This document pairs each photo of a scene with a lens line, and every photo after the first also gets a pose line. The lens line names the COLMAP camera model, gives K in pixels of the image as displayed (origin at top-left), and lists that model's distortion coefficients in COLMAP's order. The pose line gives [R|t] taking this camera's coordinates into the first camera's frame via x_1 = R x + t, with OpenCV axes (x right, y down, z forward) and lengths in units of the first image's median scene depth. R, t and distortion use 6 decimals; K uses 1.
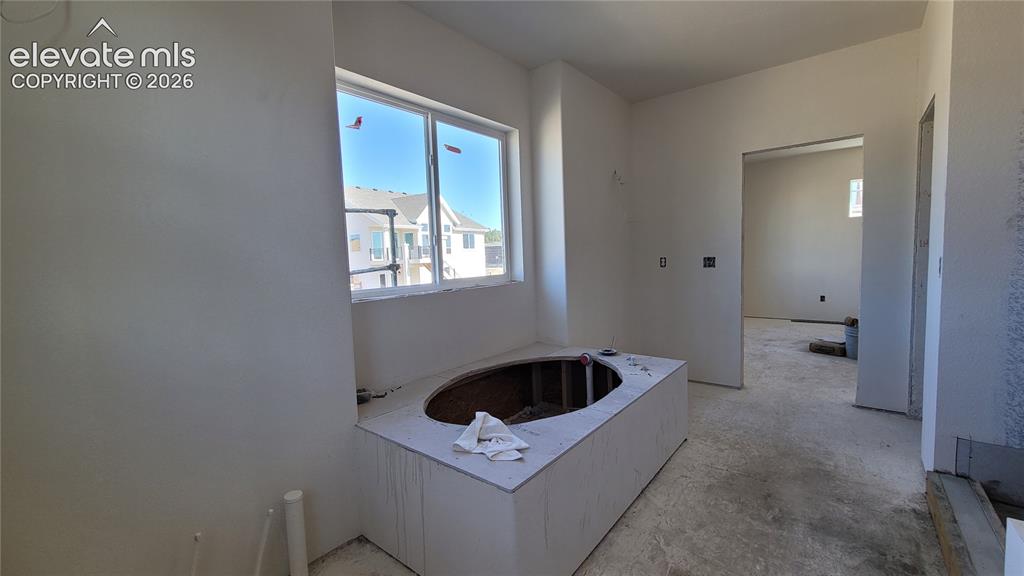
lens RADIAL K [[416.1, 0, 511.0], [0, 416.1, 288.7], [0, 0, 1]] dist [-0.000147, 0.000194]
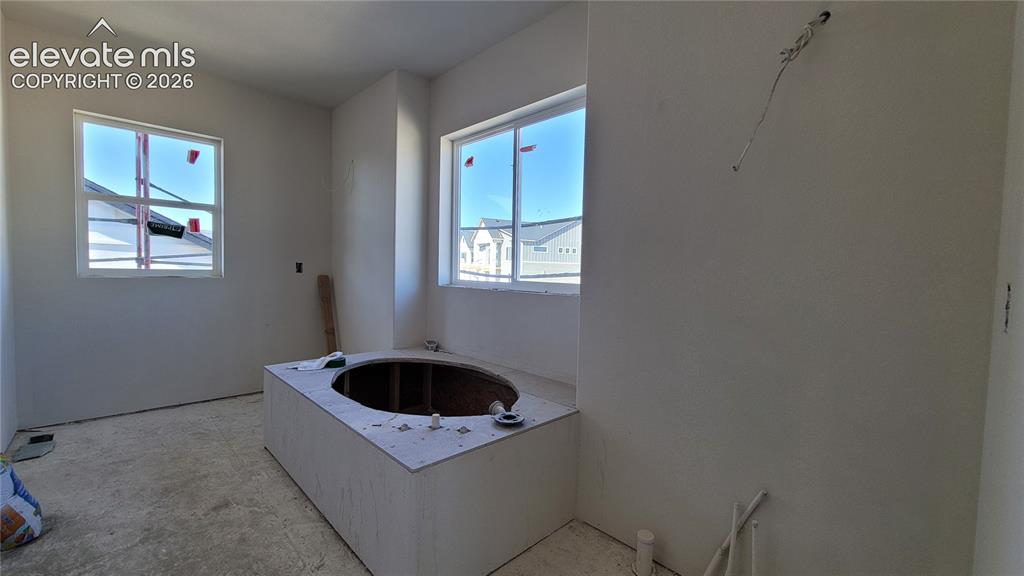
lens RADIAL K [[416.1, 0, 517.2], [0, 416.1, 283.4], [0, 0, 1]] dist [-0.000147, 0.000194]
pose [[-0.116638, 0.072912, -0.990495, 1.046774], [-0.097616, 0.991631, 0.084490, -0.123108], [0.988366, 0.106543, -0.108545, 1.358954]]
